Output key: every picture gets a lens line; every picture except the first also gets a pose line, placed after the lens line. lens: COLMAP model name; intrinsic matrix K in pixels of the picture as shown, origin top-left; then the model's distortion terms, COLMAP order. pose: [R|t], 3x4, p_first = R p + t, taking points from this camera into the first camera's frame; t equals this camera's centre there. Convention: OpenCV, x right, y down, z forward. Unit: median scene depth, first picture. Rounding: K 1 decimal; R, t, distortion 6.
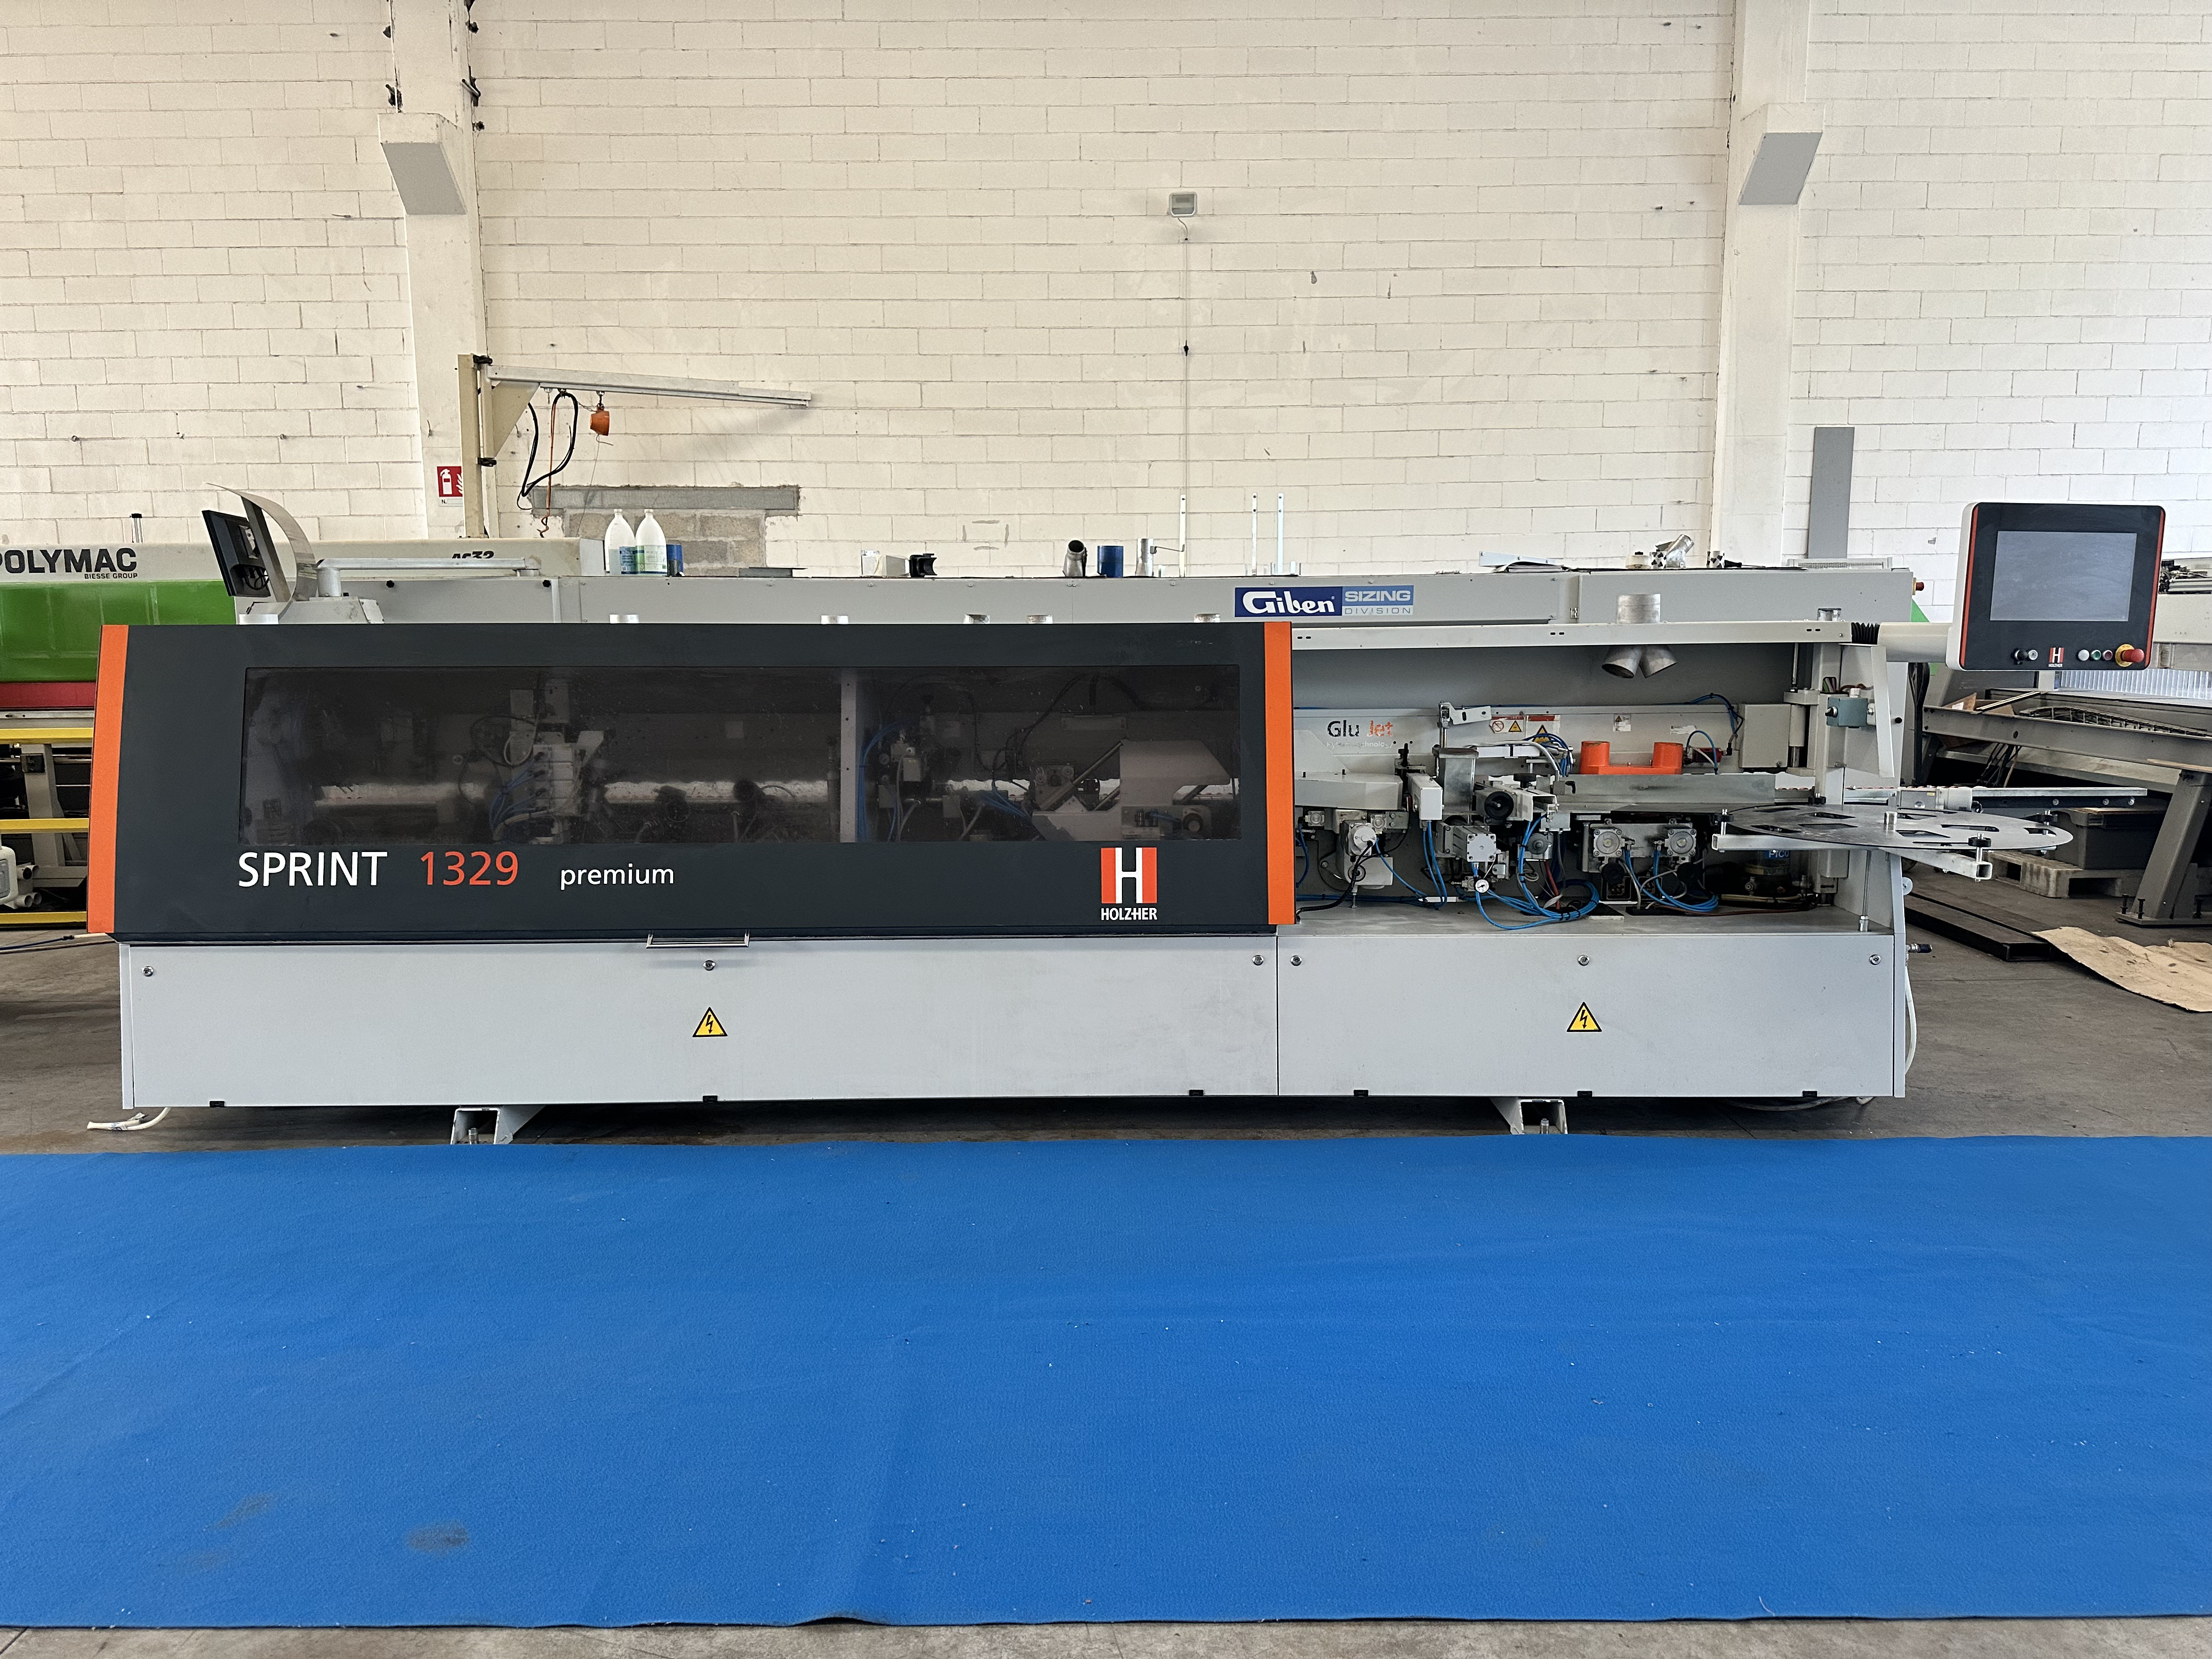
lens RADIAL K [[1569.9, 0, 1024.7], [0, 1569.9, 837.8], [0, 0, 1]] dist [0.016941, -0.042480]
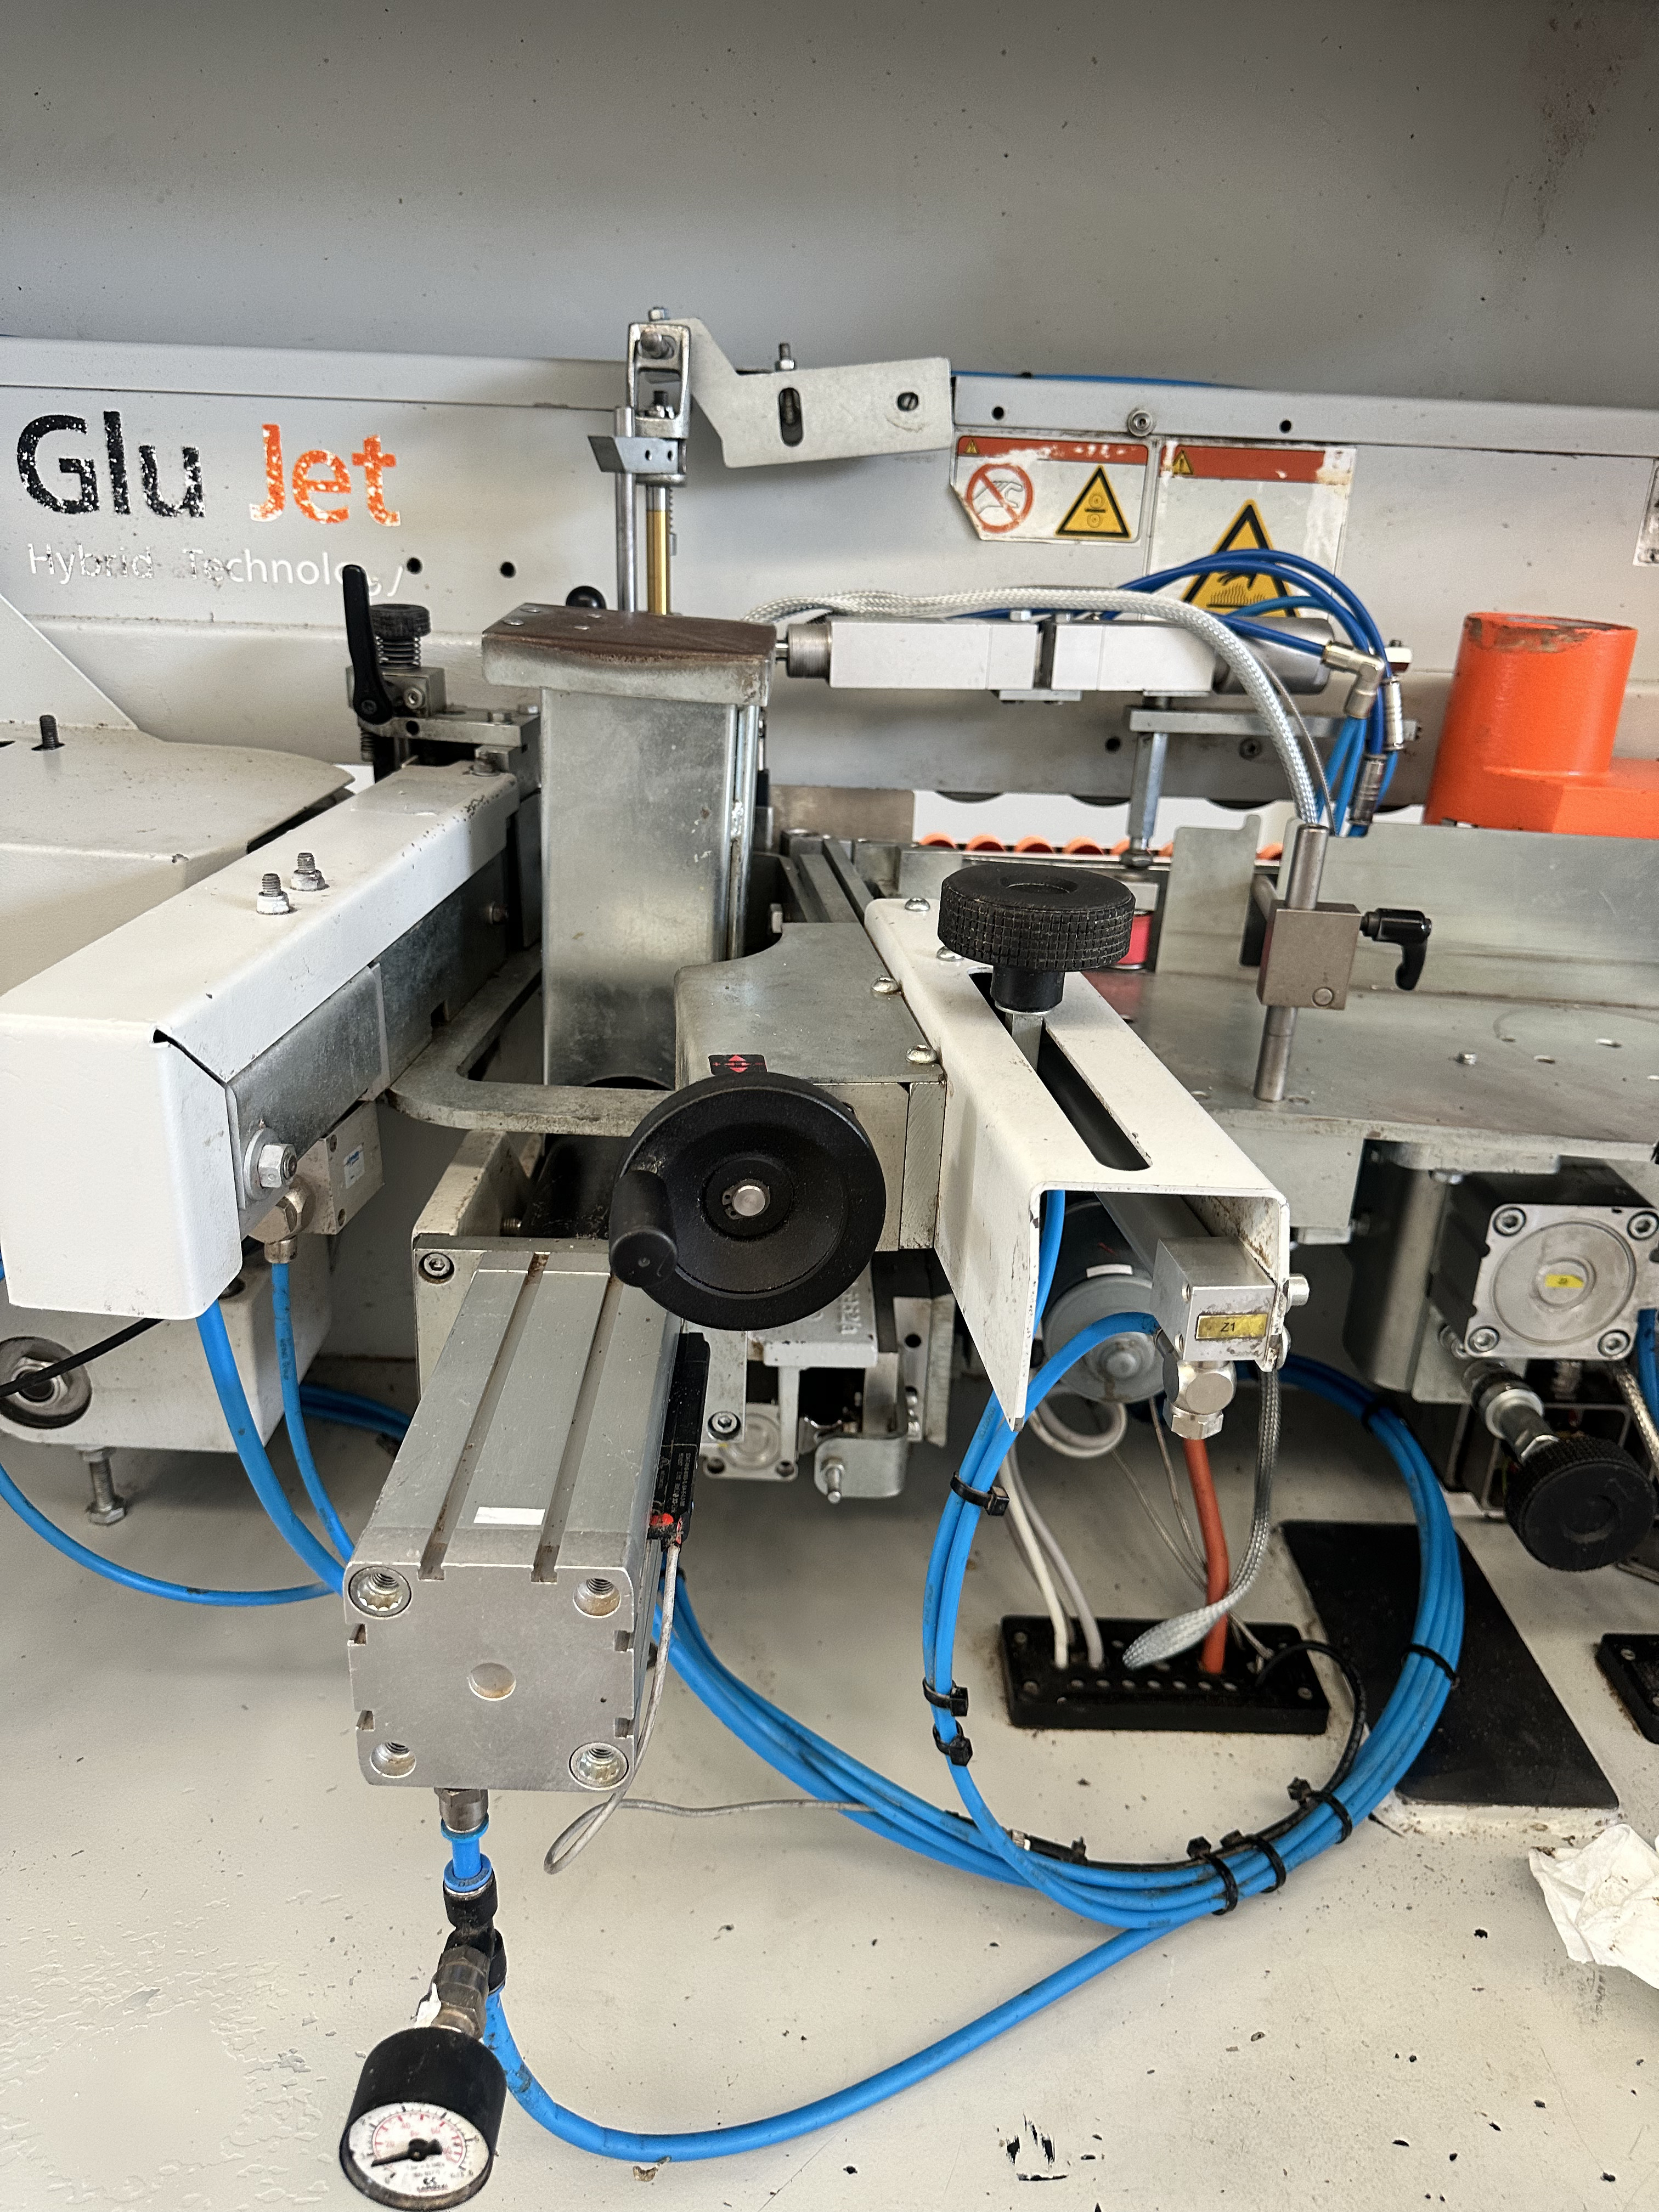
lens RADIAL K [[1569.9, 0, 815.8], [0, 1569.9, 1128.9], [0, 0, 1]] dist [0.016941, -0.042480]
pose [[0.997444, 0.029373, 0.065130, 0.275043], [-0.045315, 0.964858, 0.258835, -0.048249], [-0.055239, -0.261125, 0.963723, 0.825708]]
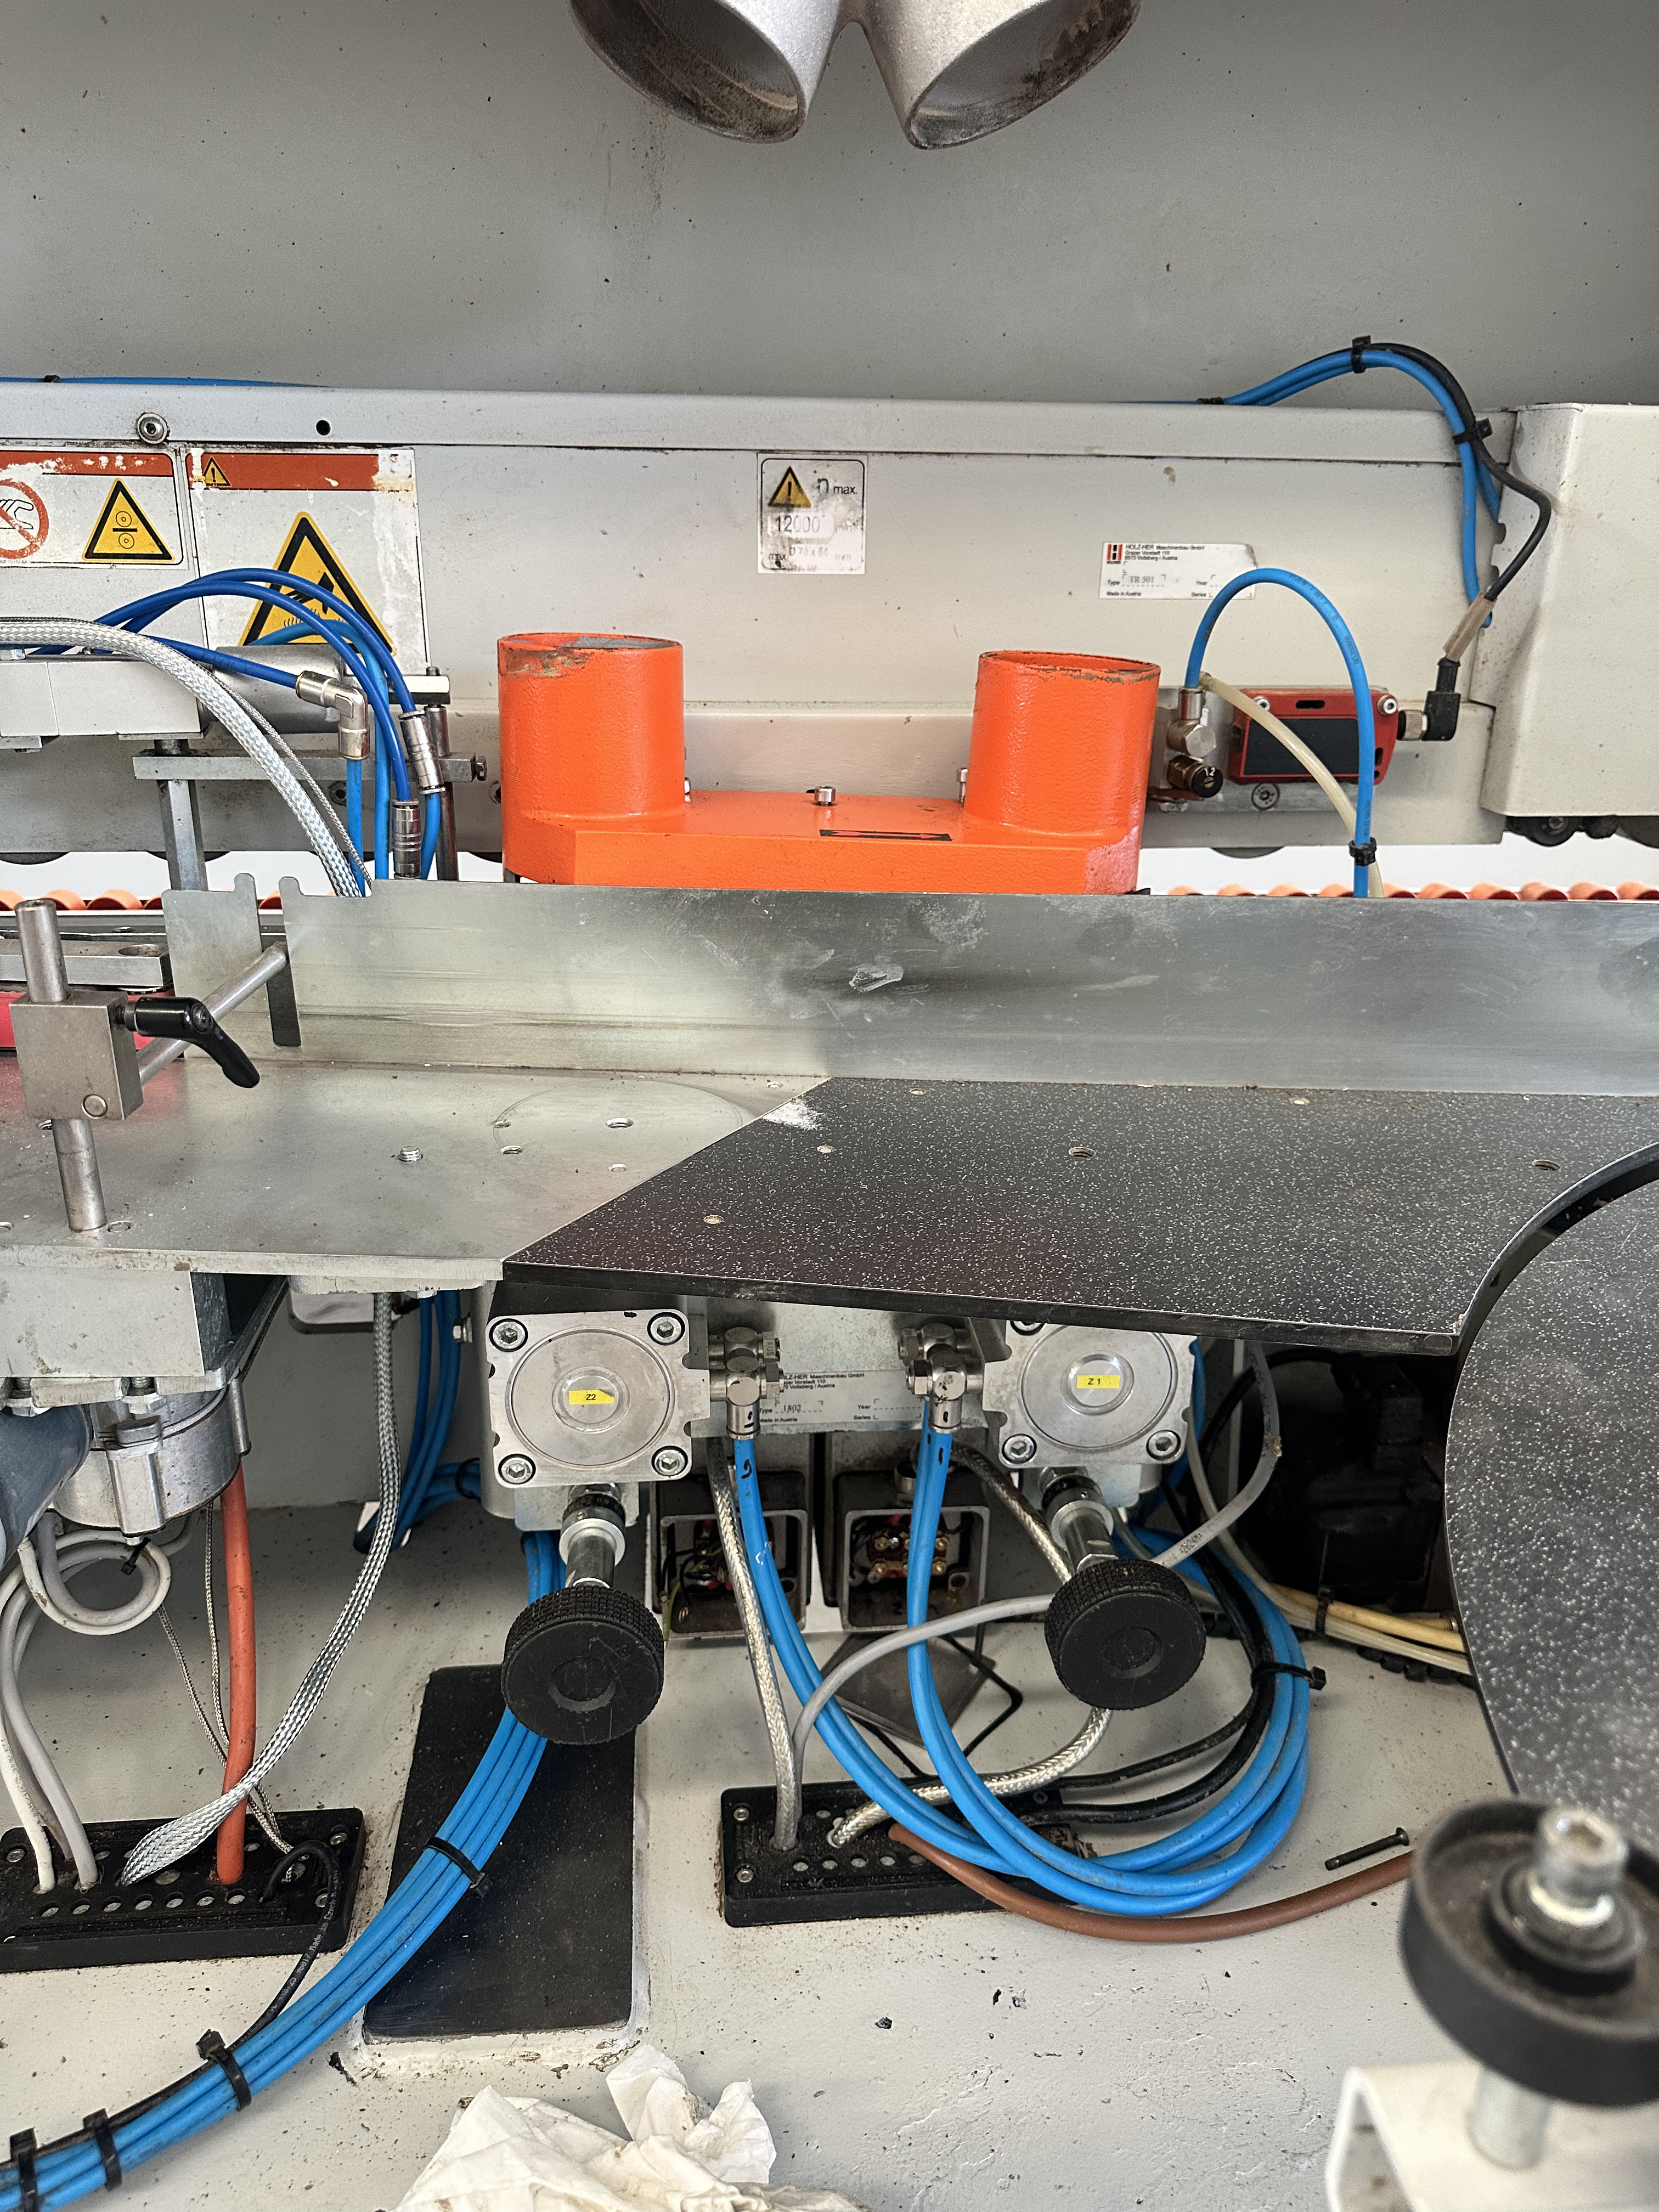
lens RADIAL K [[1569.9, 0, 780.2], [0, 1569.9, 1121.6], [0, 0, 1]] dist [0.016941, -0.042480]
pose [[0.989981, -0.025658, 0.138849, 0.356529], [-0.008616, 0.970543, 0.240774, -0.052321], [-0.140937, -0.239558, 0.960598, 0.841398]]
